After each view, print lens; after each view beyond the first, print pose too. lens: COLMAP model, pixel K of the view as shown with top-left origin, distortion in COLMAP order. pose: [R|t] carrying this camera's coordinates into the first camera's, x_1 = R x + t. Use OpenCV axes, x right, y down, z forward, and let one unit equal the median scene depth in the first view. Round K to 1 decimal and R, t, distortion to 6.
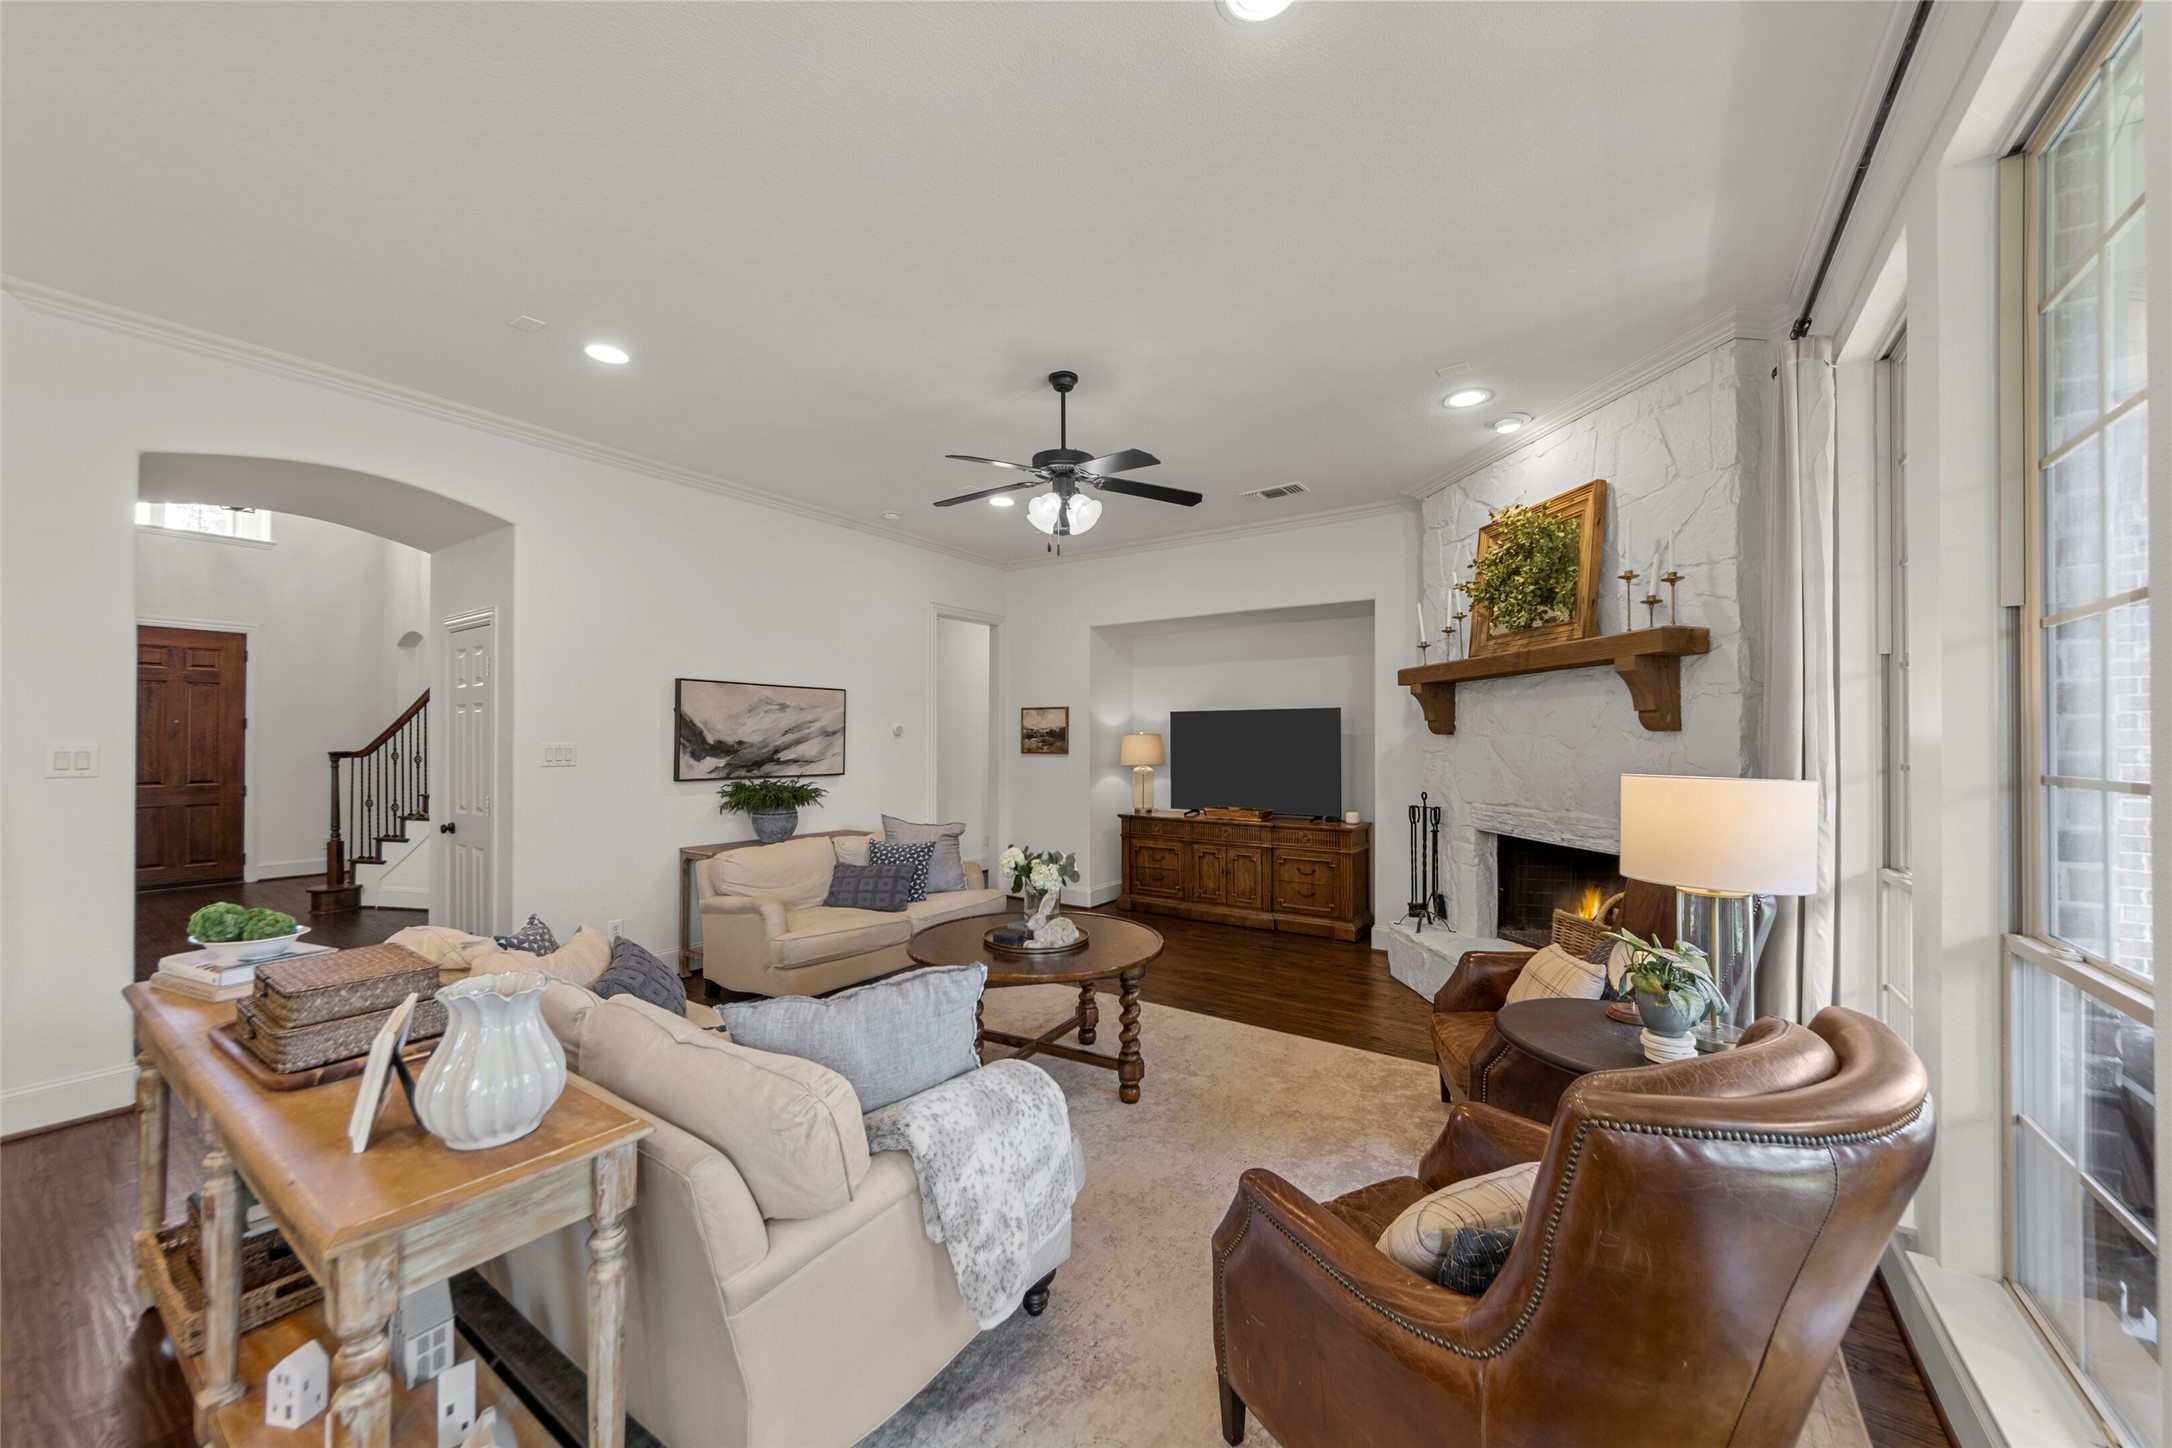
lens RADIAL K [[796.8, 0, 1090.1], [0, 796.8, 735.2], [0, 0, 1]] dist [0.002241, -0.008068]
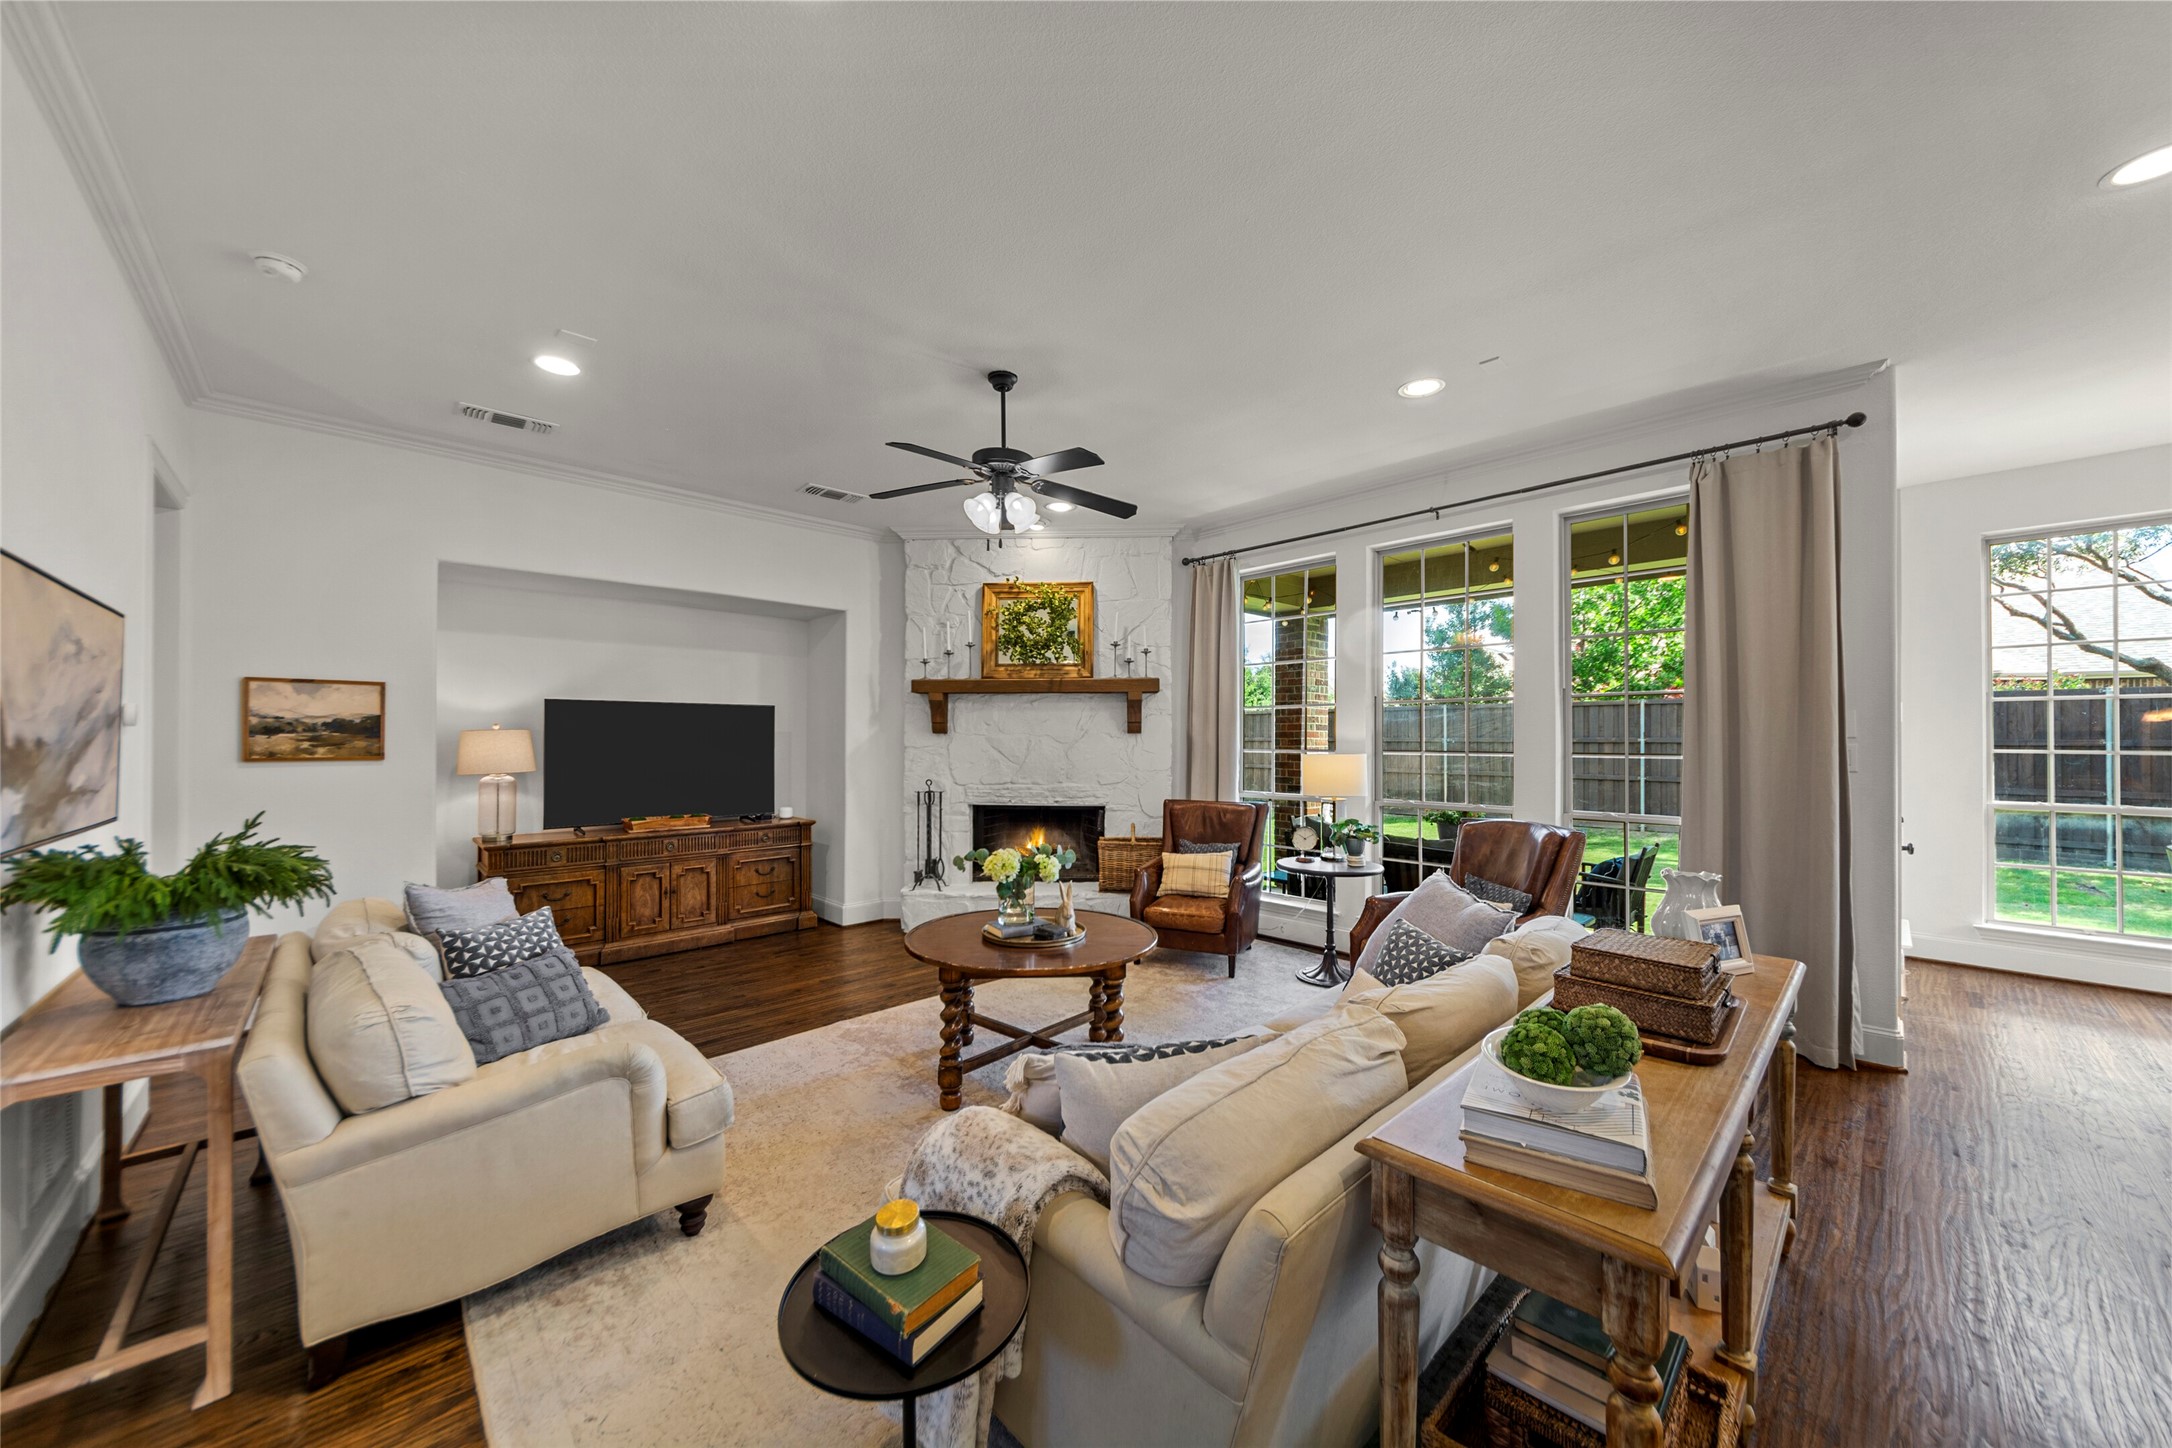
lens RADIAL K [[771.0, 0, 1087.5], [0, 771.0, 735.6], [0, 0, 1]] dist [0.000642, 0.000327]
pose [[0.198402, 0.003807, 0.980113, -0.749614], [-0.007931, 0.999966, -0.002279, 0.003255], [-0.980089, -0.007322, 0.198426, 0.543356]]
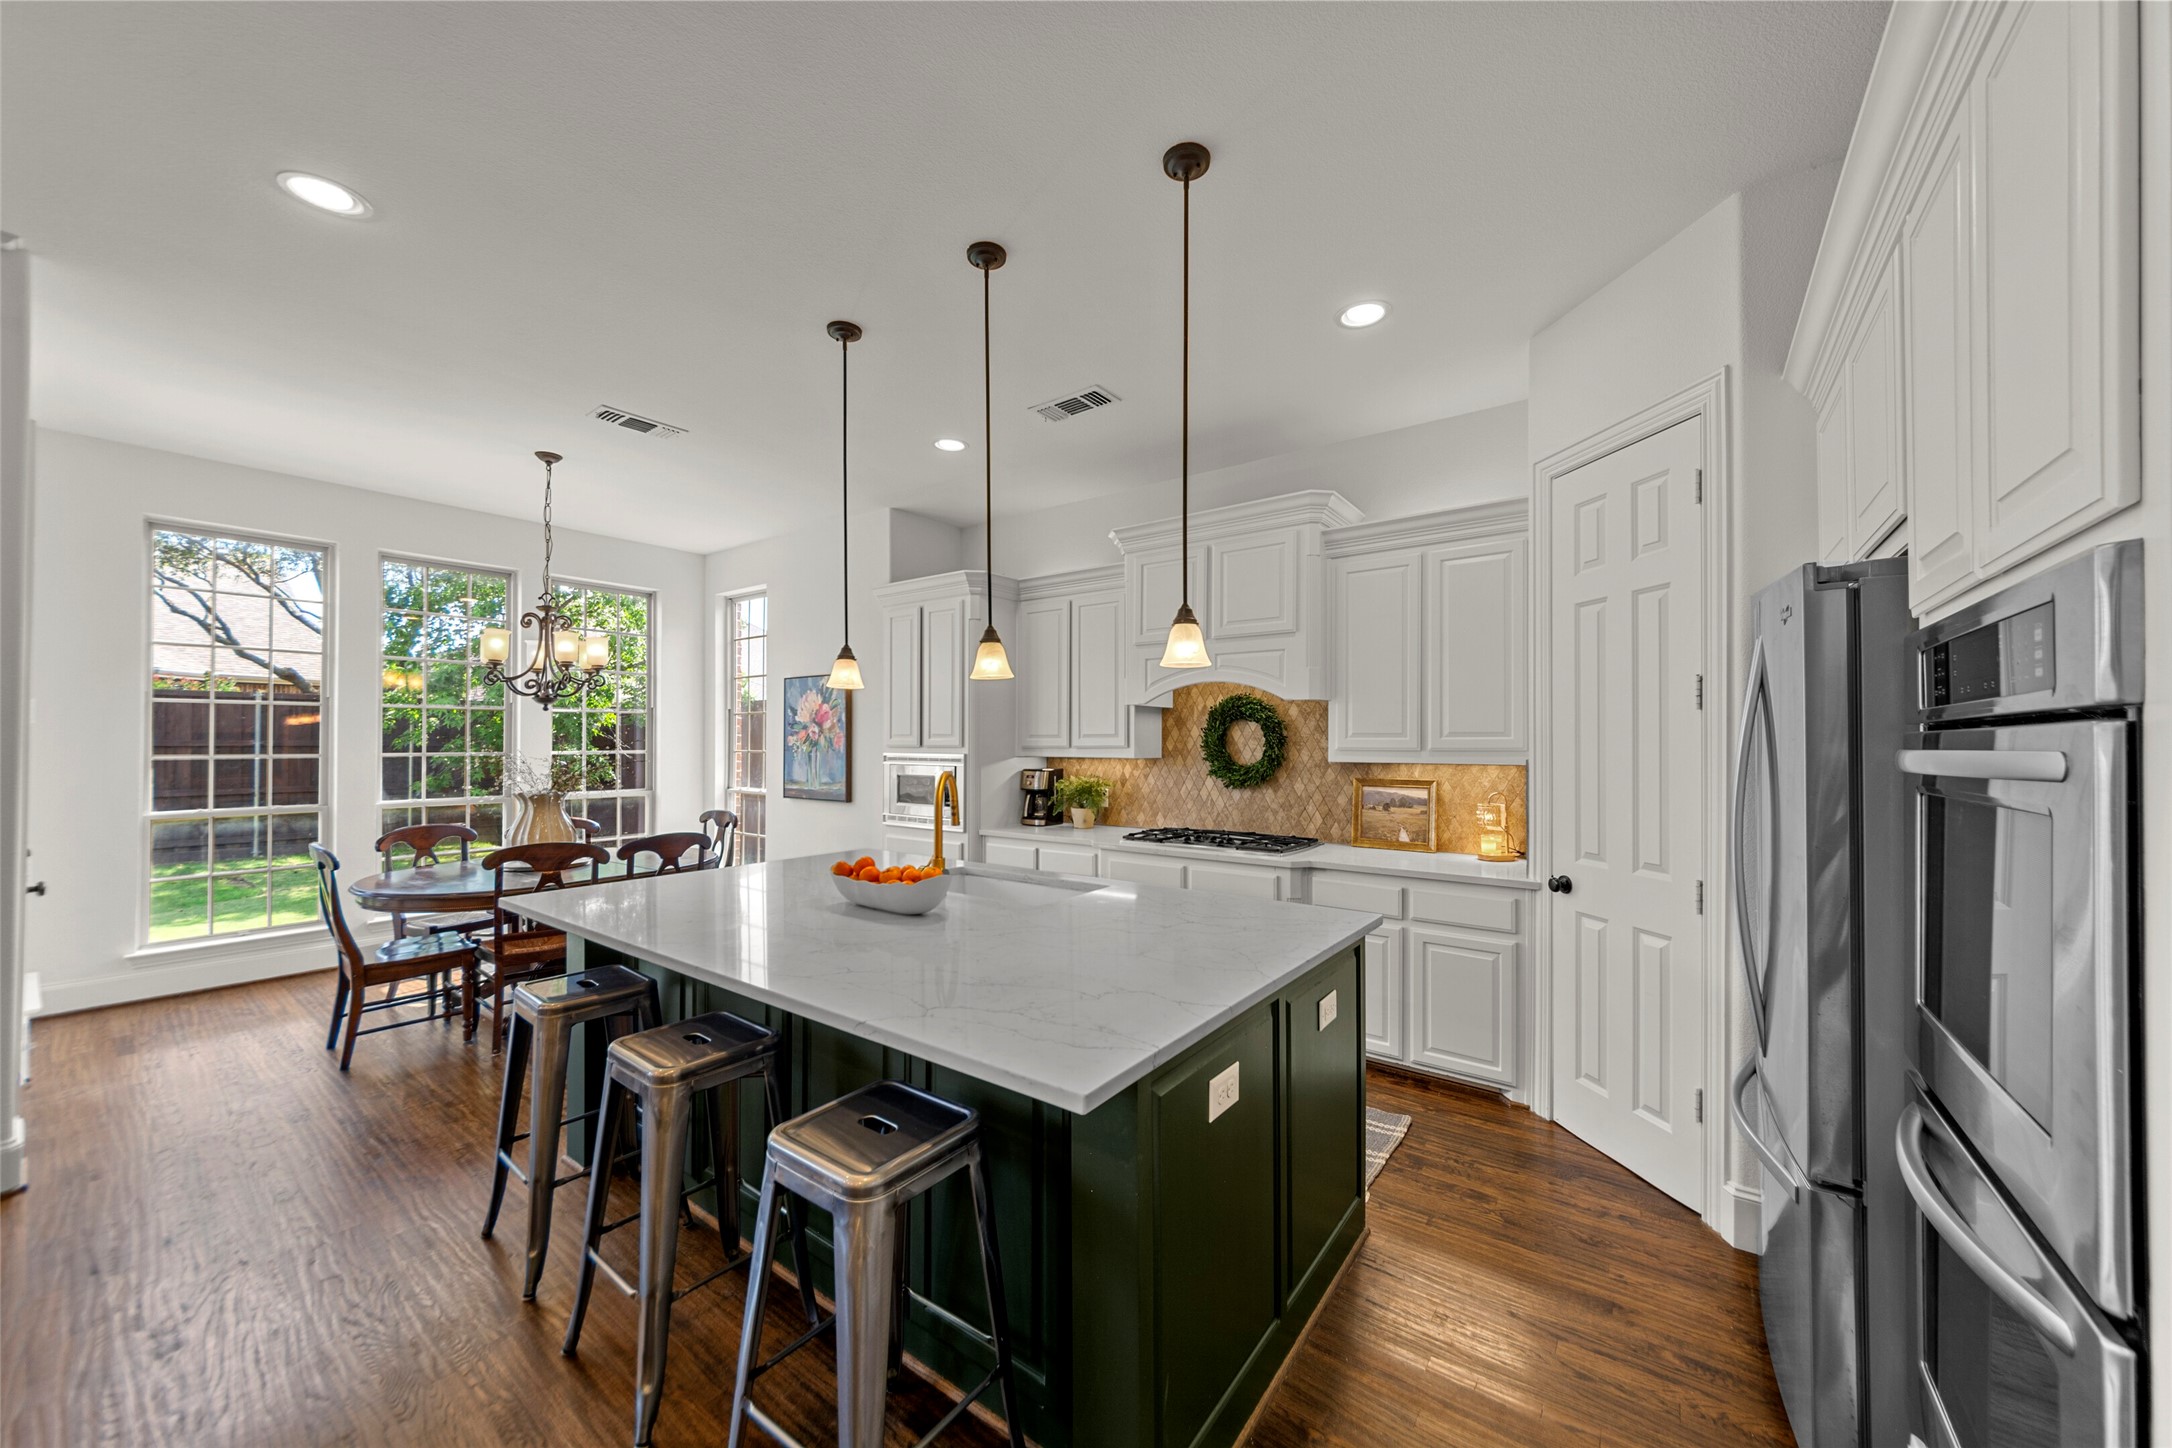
lens RADIAL K [[786.1, 0, 1084.3], [0, 786.1, 732.3], [0, 0, 1]] dist [-0.002499, 0.002597]
pose [[-0.999408, -0.004797, 0.034062, -0.654844], [-0.005436, 0.999811, -0.018685, -0.006673], [-0.033966, -0.018859, -0.999245, 0.473682]]
